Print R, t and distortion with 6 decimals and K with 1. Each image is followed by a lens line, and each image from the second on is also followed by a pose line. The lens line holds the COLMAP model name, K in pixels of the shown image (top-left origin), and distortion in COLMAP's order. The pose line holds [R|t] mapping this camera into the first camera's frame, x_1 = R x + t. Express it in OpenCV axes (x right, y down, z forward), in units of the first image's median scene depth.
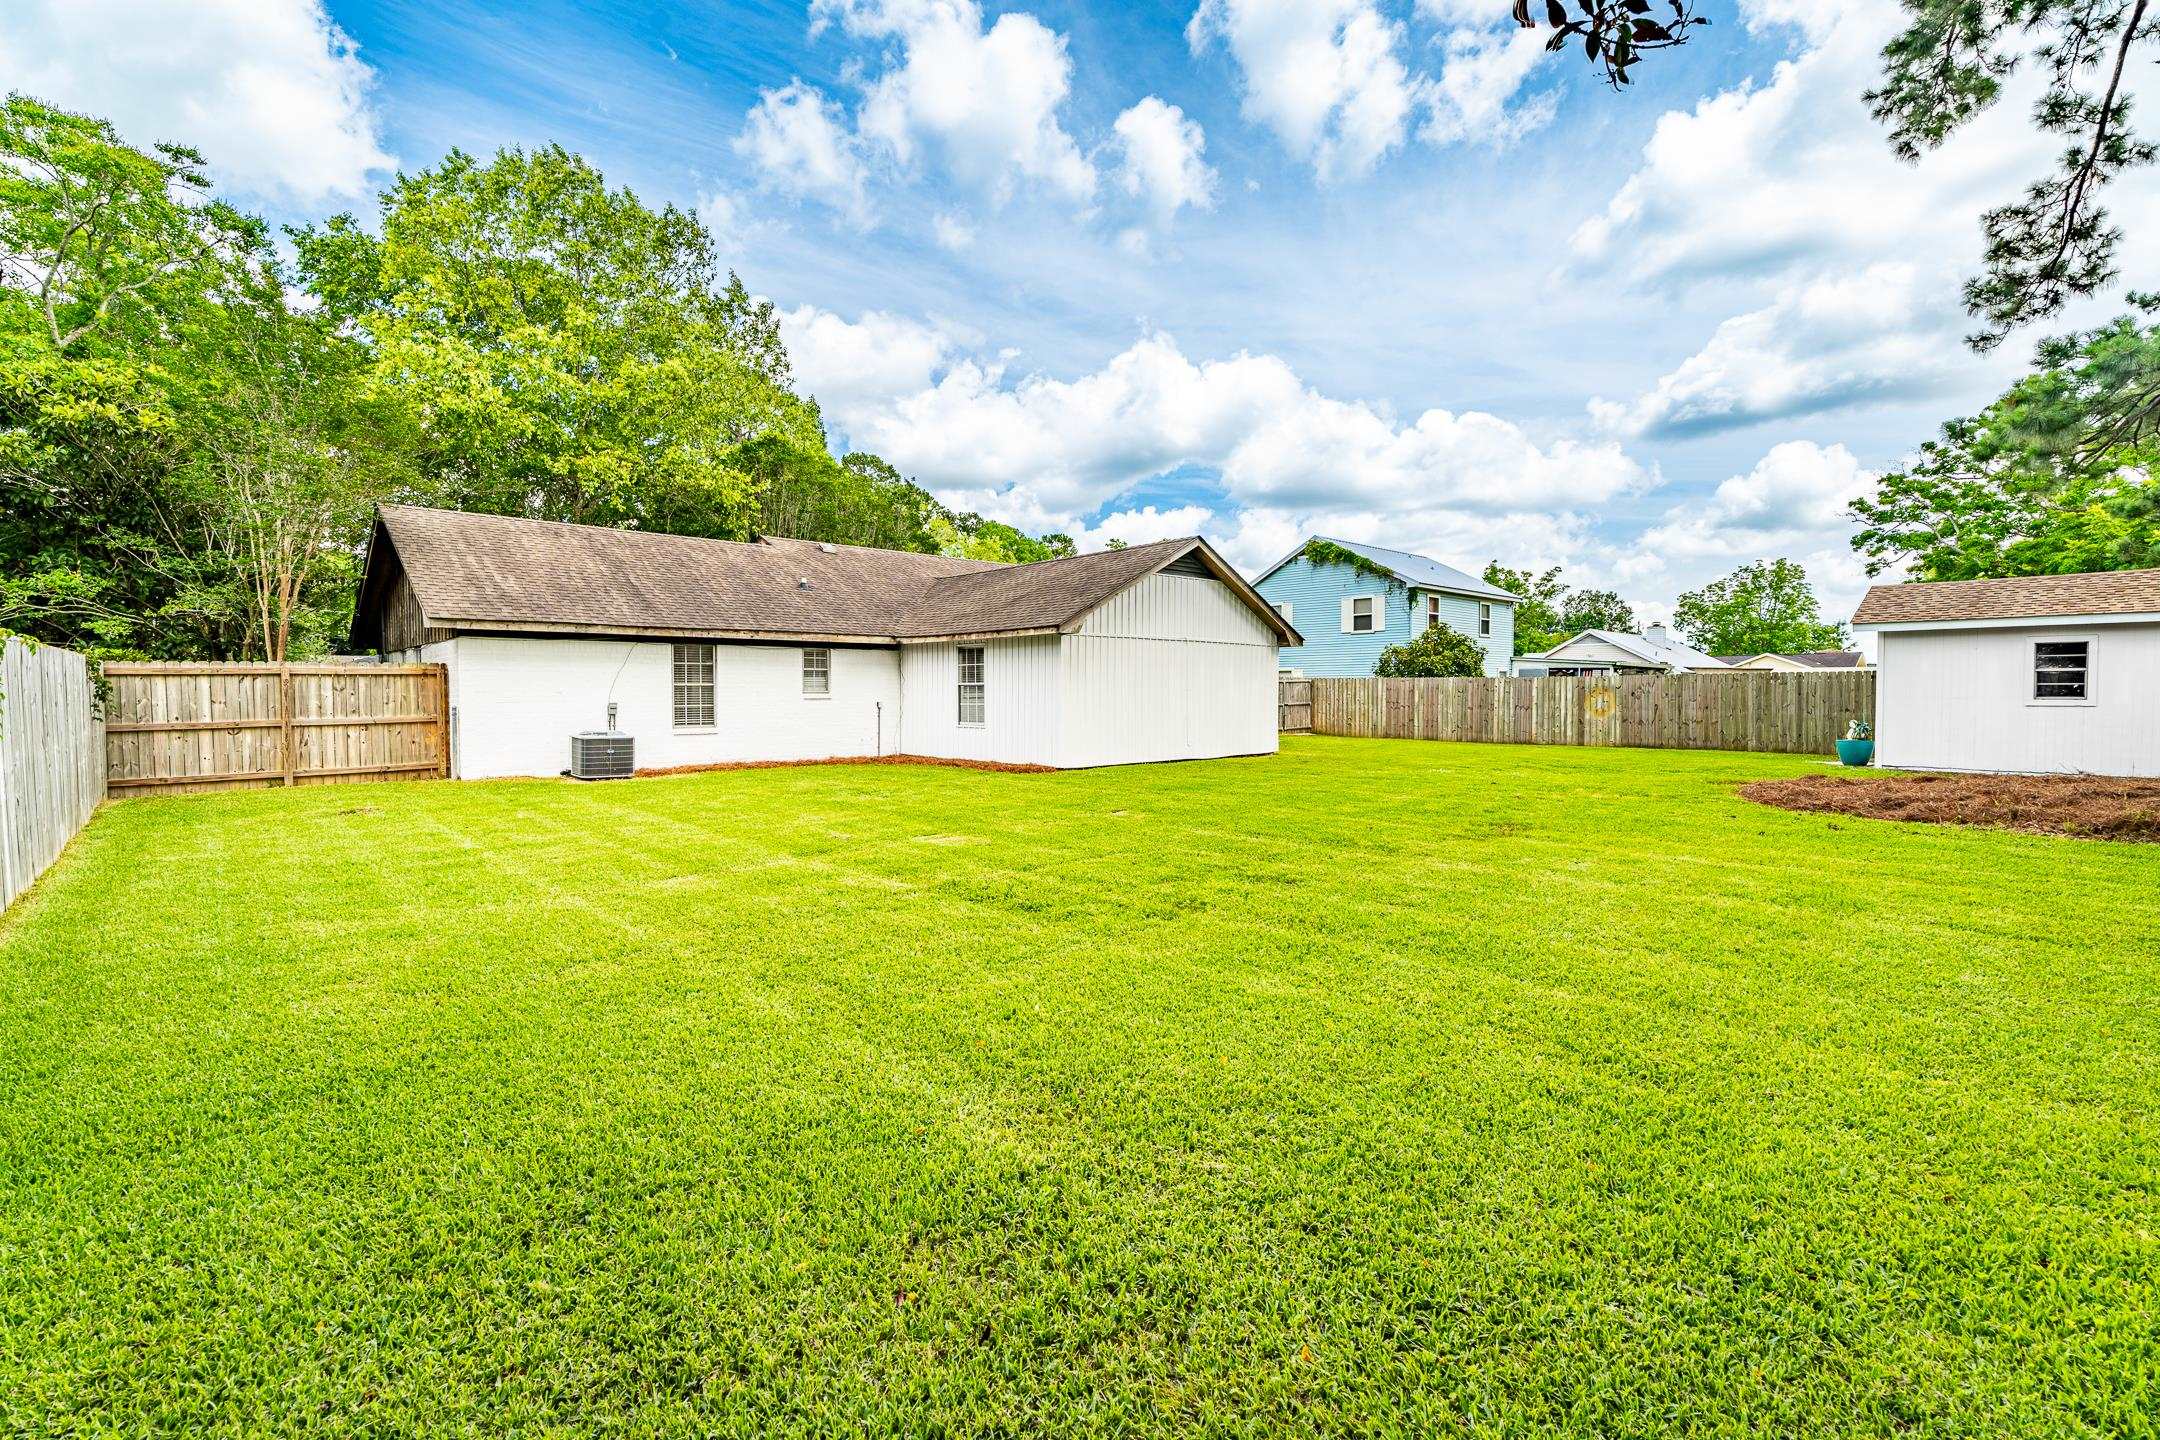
lens RADIAL K [[946.0, 0, 1068.0], [0, 946.0, 701.4], [0, 0, 1]] dist [-0.000979, 0.000057]
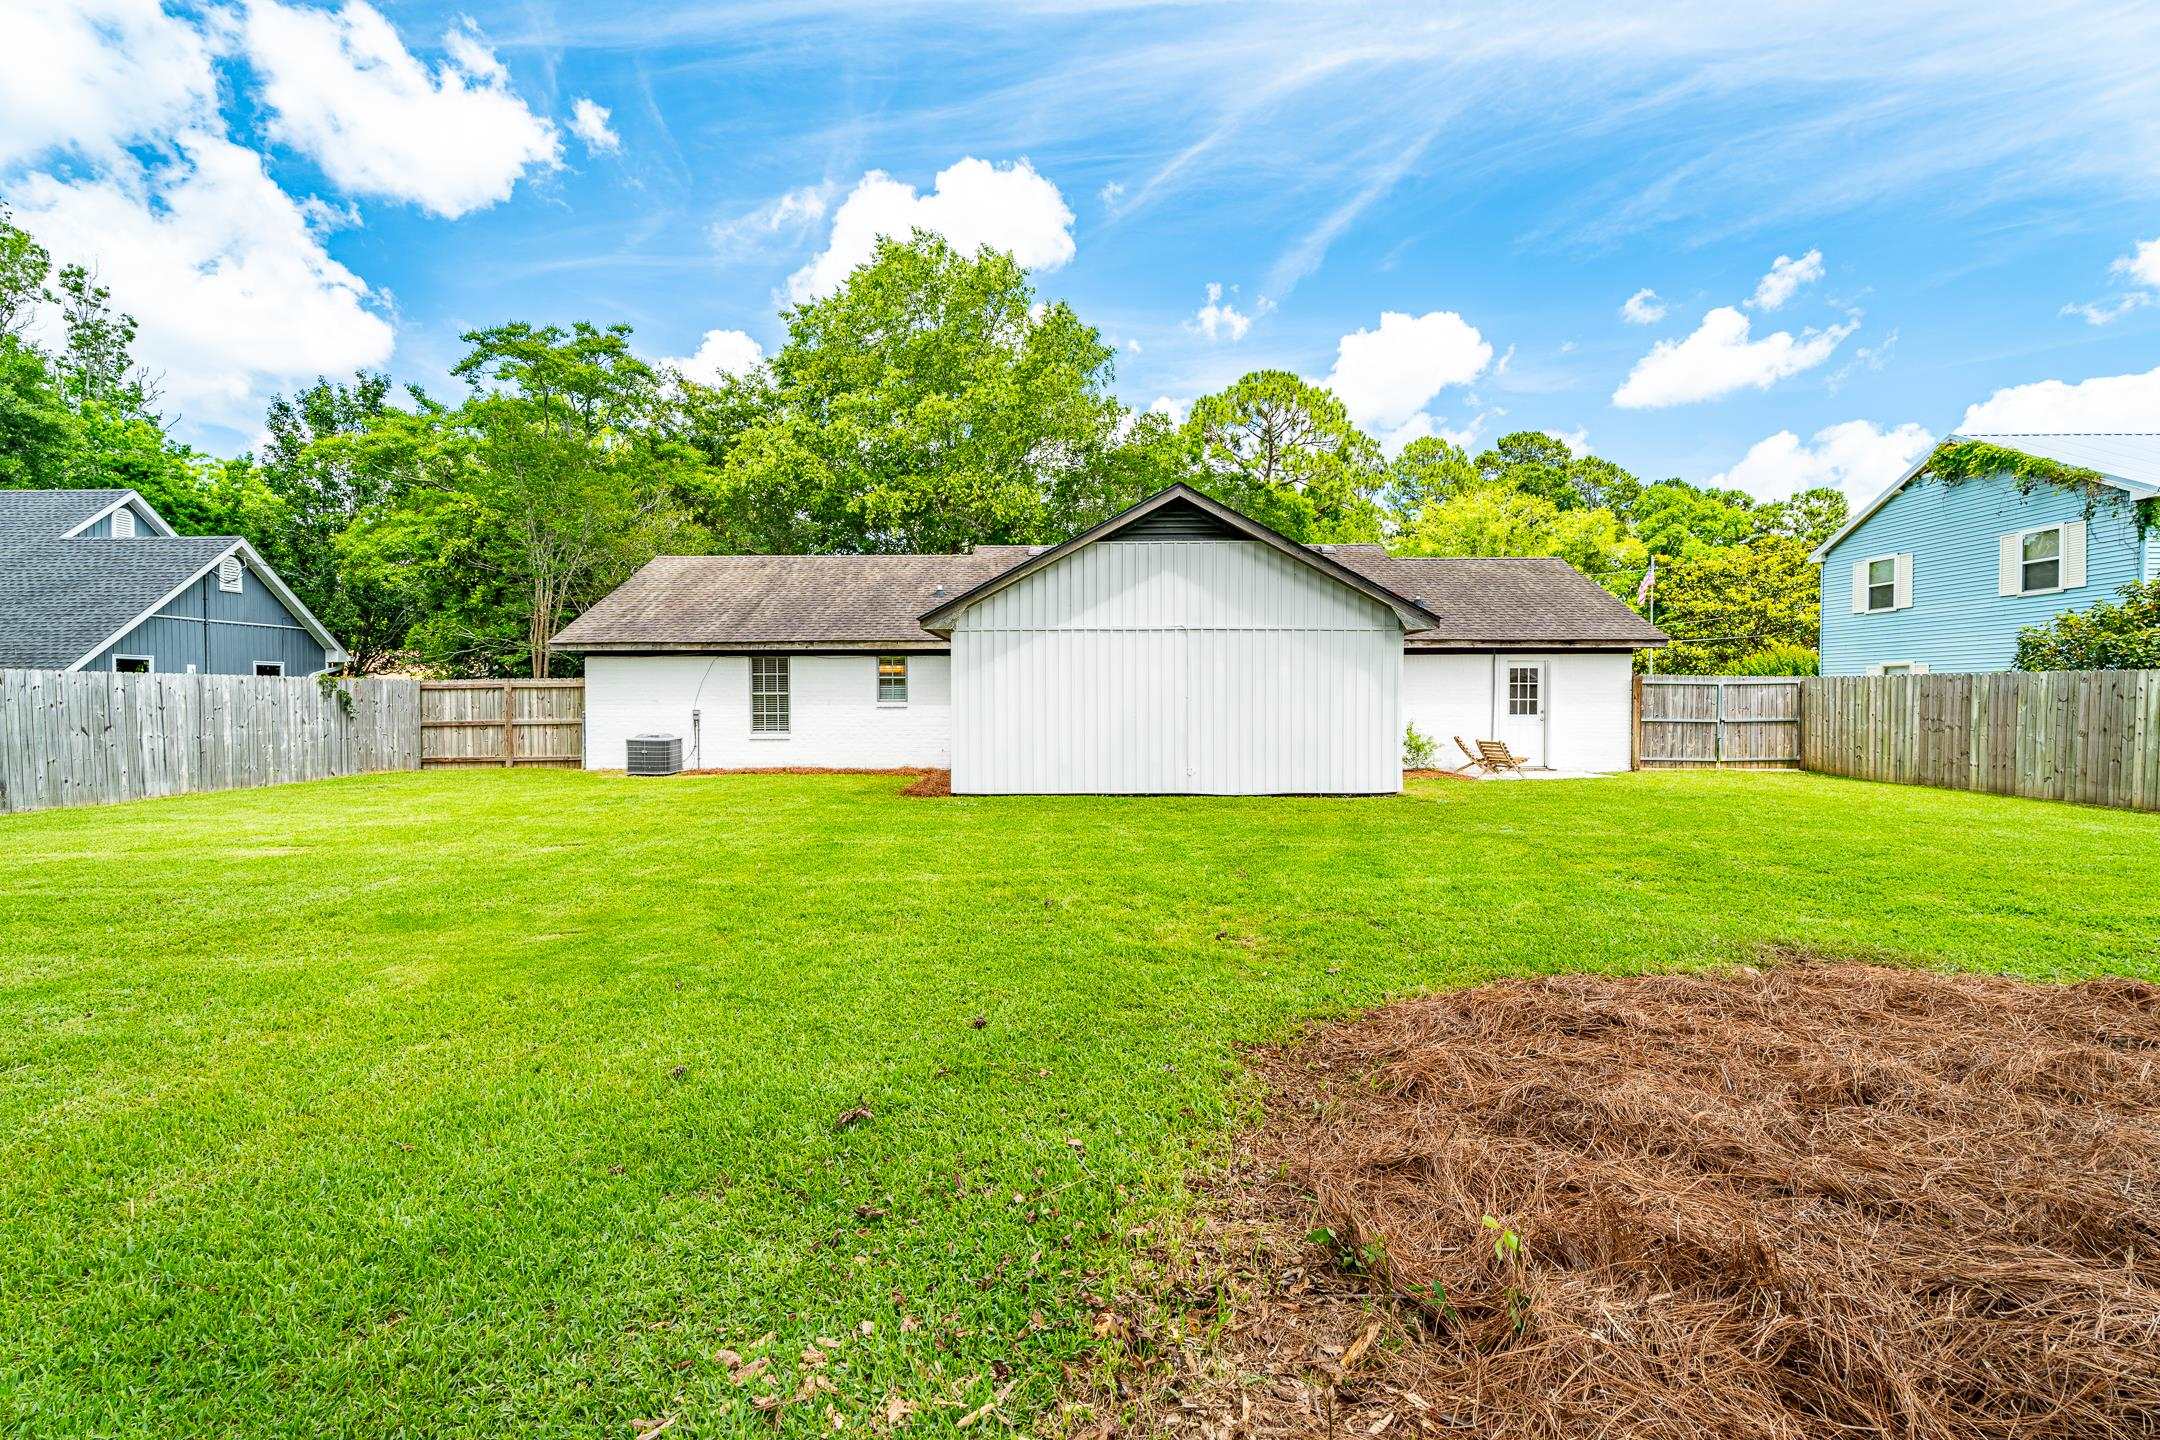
lens RADIAL K [[946.0, 0, 1068.0], [0, 946.0, 701.4], [0, 0, 1]] dist [-0.000979, 0.000057]
pose [[0.725108, 0.000491, -0.688635, 0.596098], [-0.007107, 0.999952, -0.006771, -0.003908], [0.688599, 0.009804, 0.725076, 0.441982]]
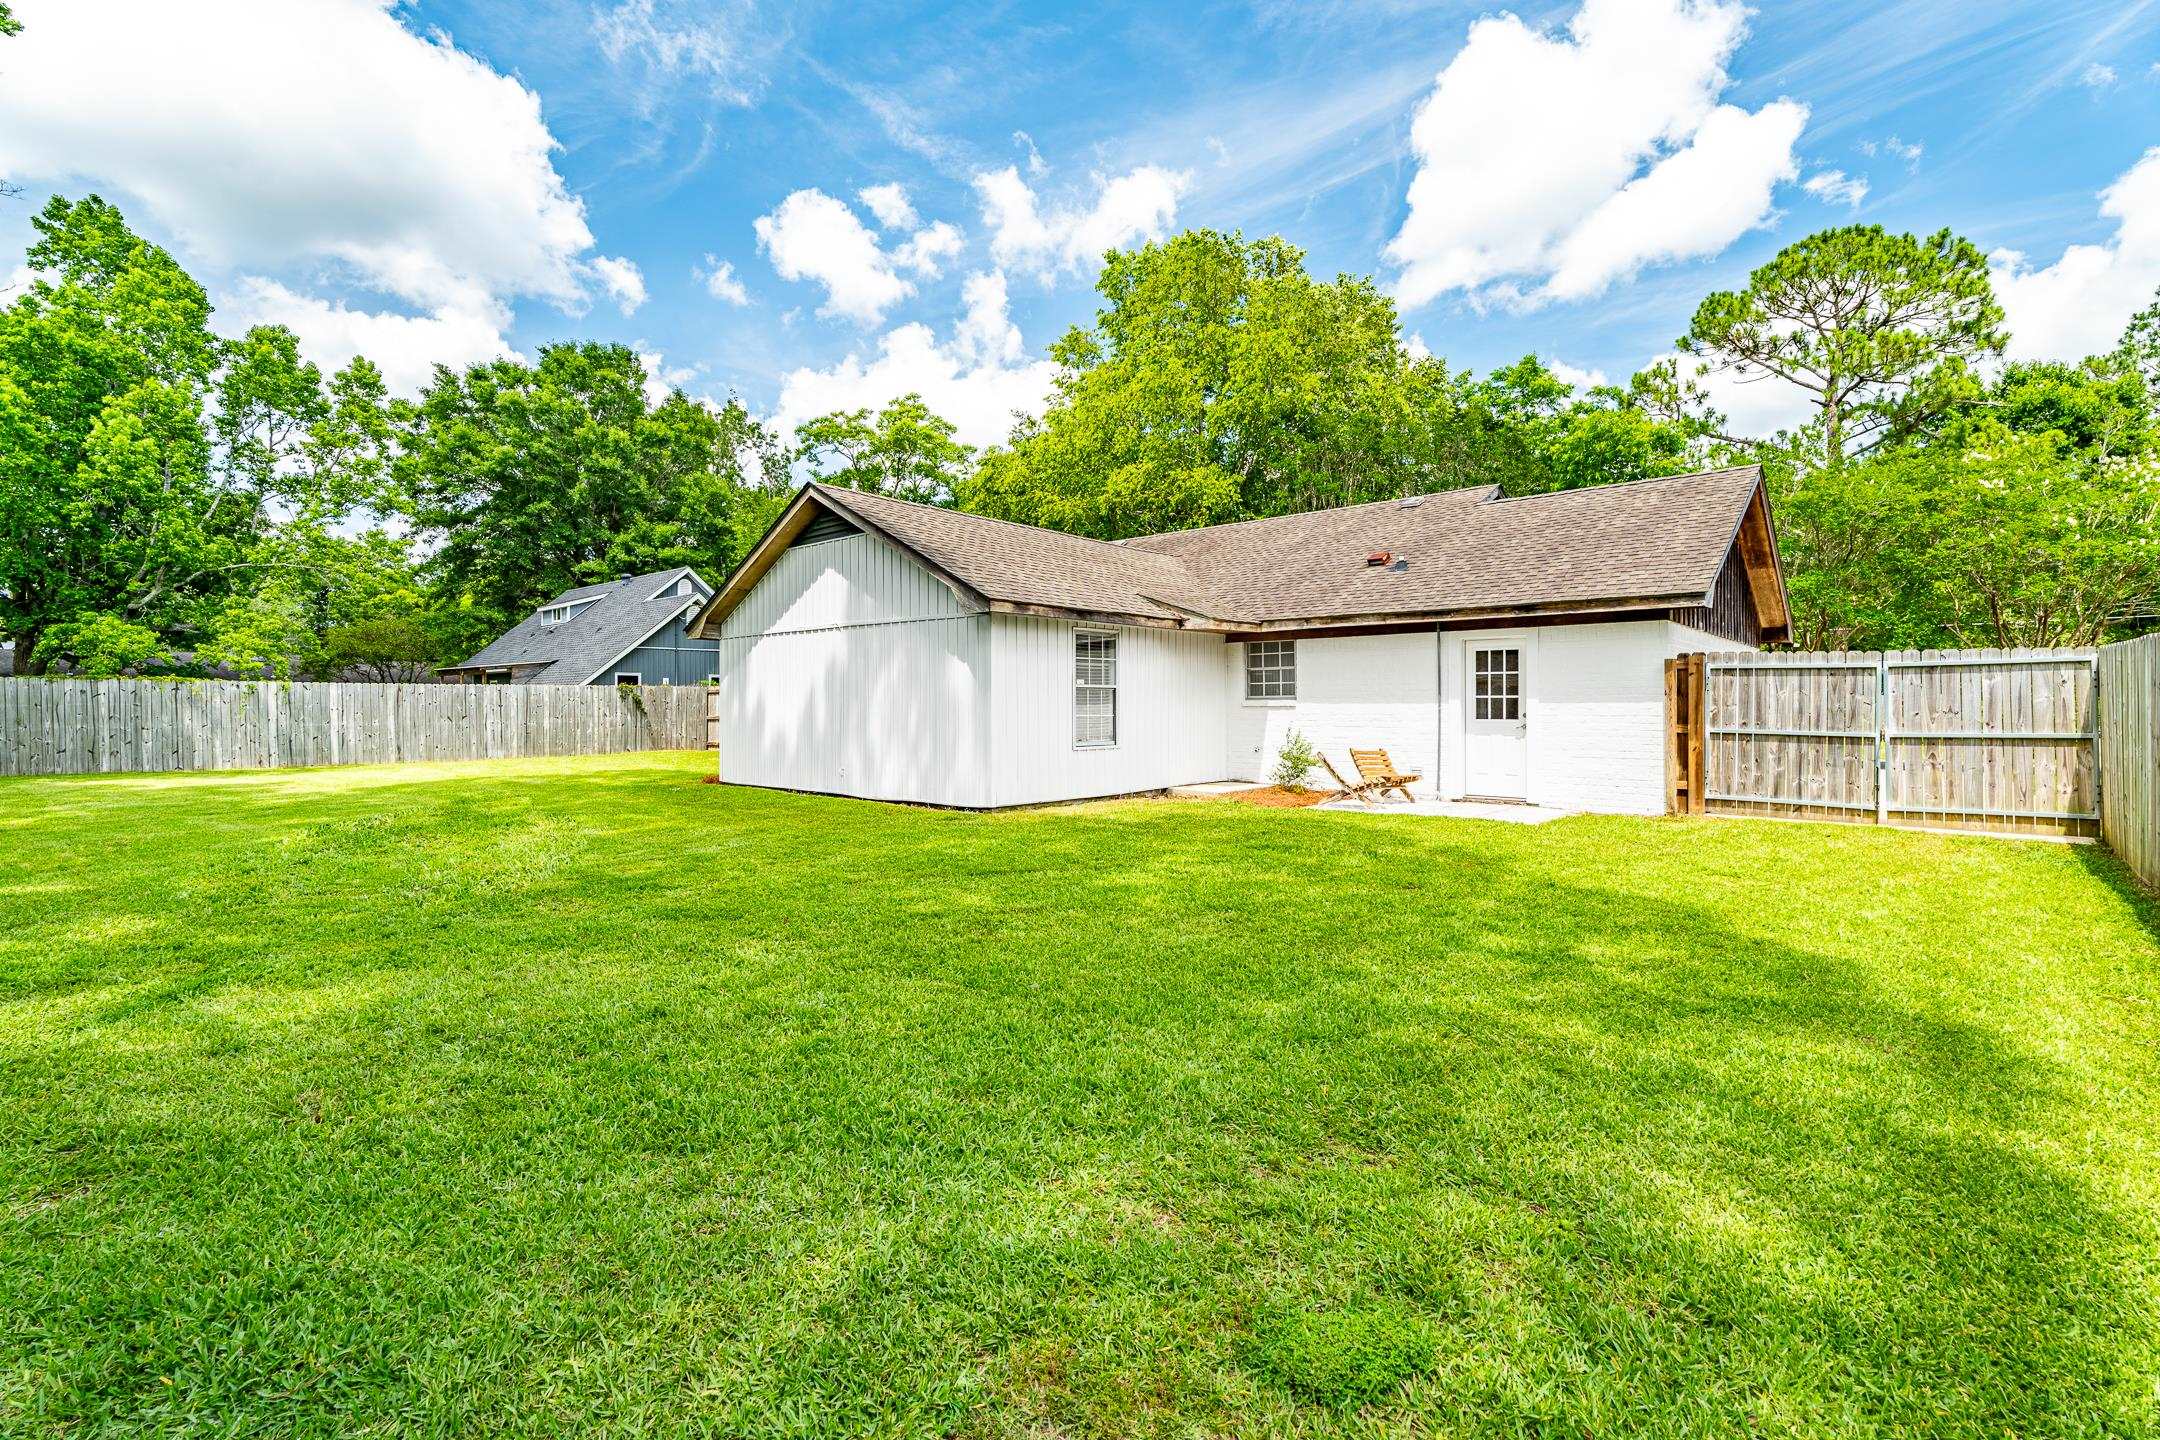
lens RADIAL K [[946.0, 0, 1068.0], [0, 946.0, 701.4], [0, 0, 1]] dist [-0.000979, 0.000057]
pose [[0.102581, -0.000635, -0.994724, 0.910354], [-0.008553, 0.999962, -0.001520, -0.009741], [0.994688, 0.008664, 0.102571, 1.171792]]
